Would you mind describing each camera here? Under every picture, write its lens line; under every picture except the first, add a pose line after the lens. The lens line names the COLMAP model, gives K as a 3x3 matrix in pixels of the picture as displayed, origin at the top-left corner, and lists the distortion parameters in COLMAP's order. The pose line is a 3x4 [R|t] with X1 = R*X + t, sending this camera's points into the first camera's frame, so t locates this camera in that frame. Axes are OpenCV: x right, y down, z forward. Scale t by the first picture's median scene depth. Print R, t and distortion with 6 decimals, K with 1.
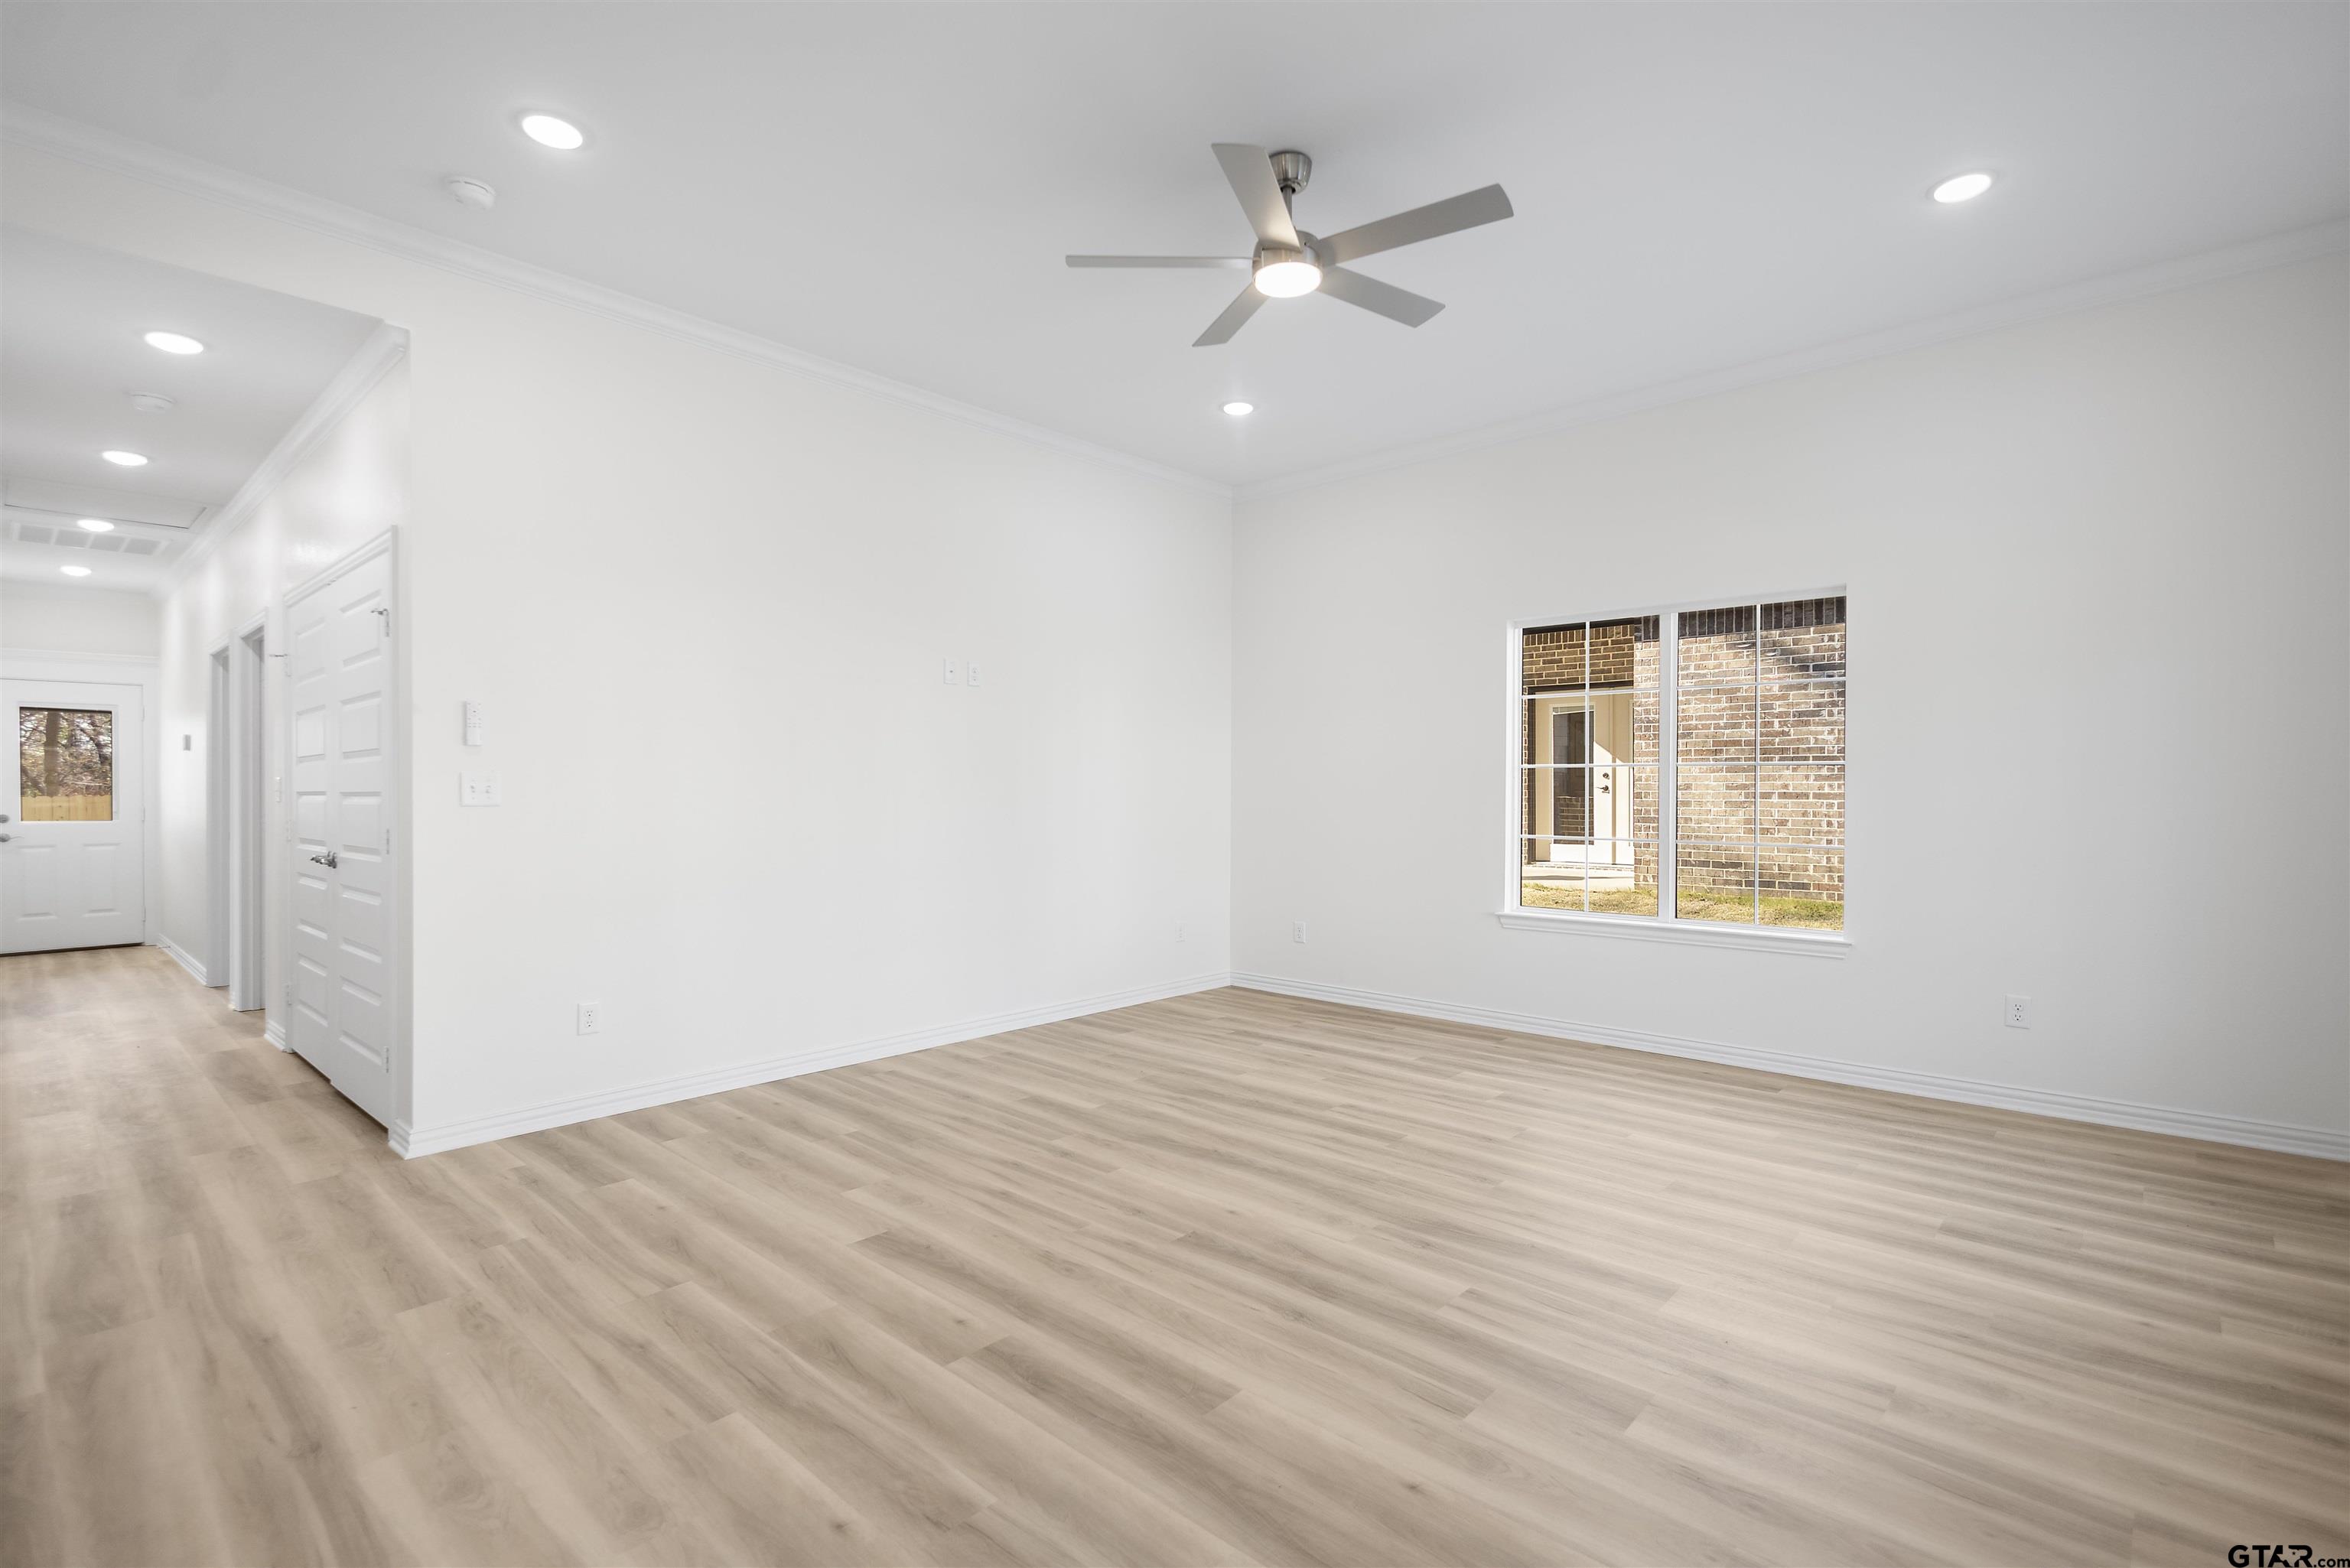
lens RADIAL K [[1085.3, 0, 1165.6], [0, 1085.3, 791.7], [0, 0, 1]] dist [0.008580, -0.000951]
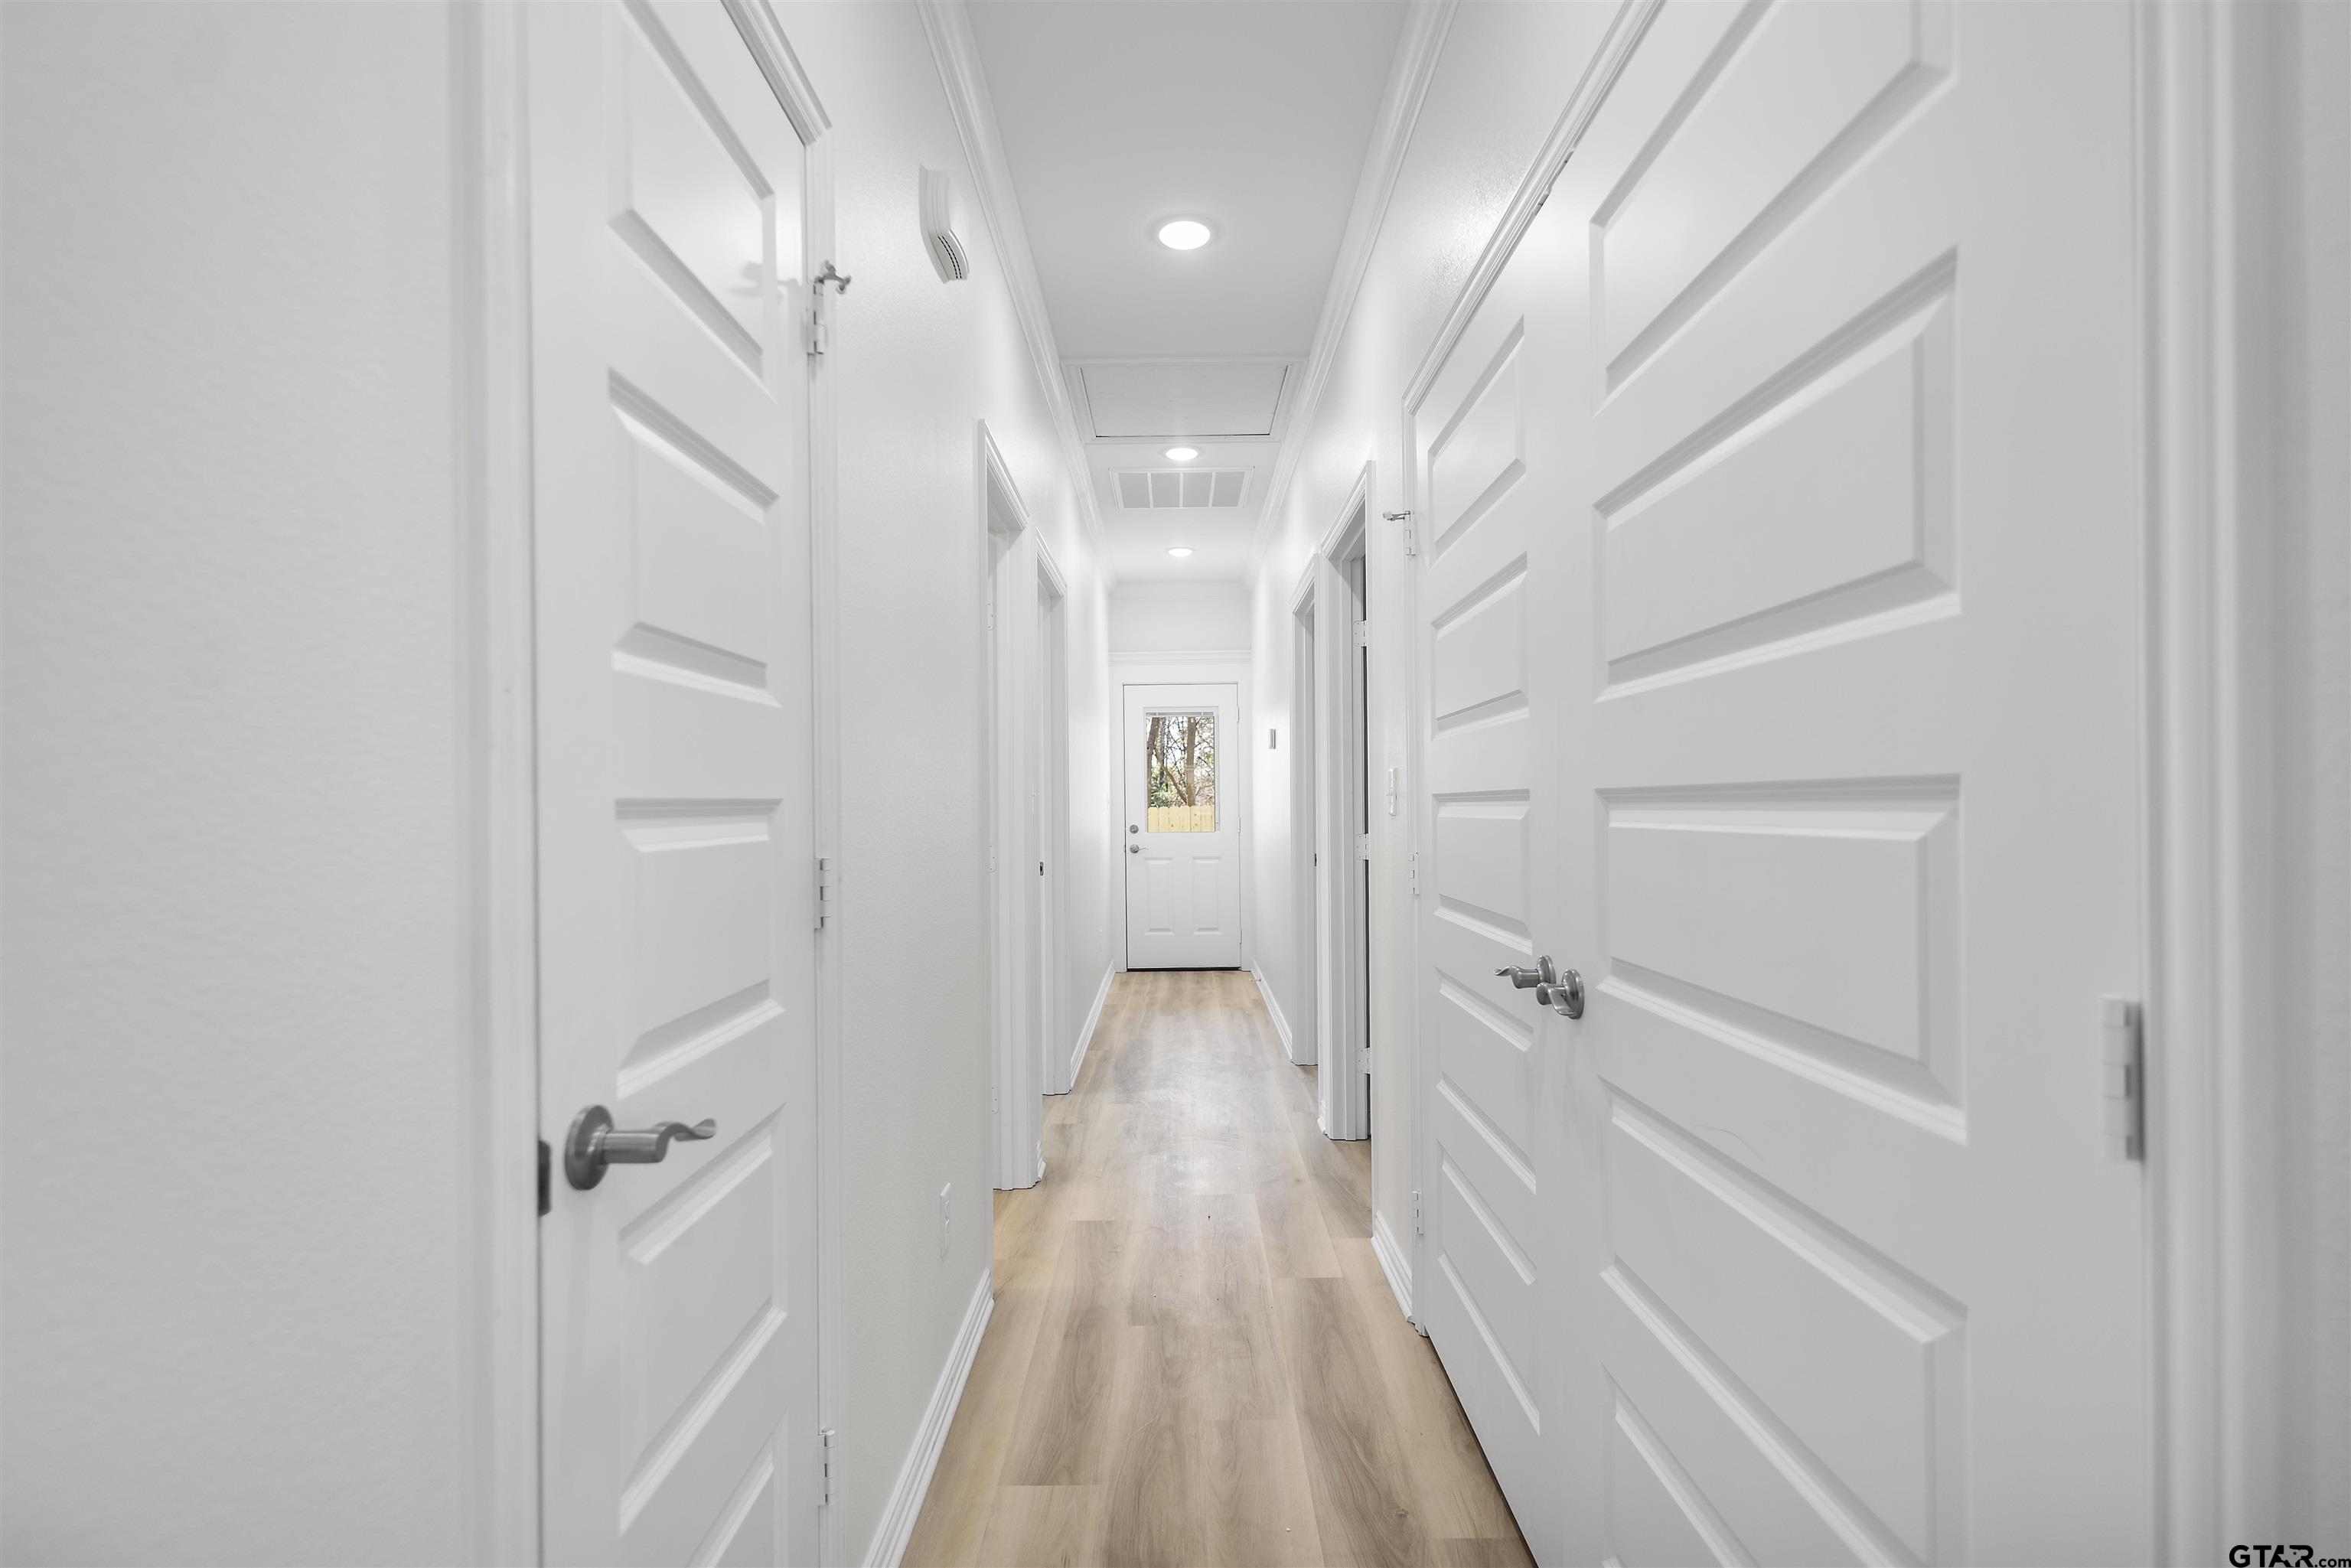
lens RADIAL K [[1085.8, 0, 1169.9], [0, 1085.8, 795.1], [0, 0, 1]] dist [0.008580, -0.000951]
pose [[0.672573, -0.009231, -0.739973, -0.393371], [0.005920, 0.999957, -0.007094, 0.002271], [0.740007, 0.000391, 0.672599, 0.449081]]
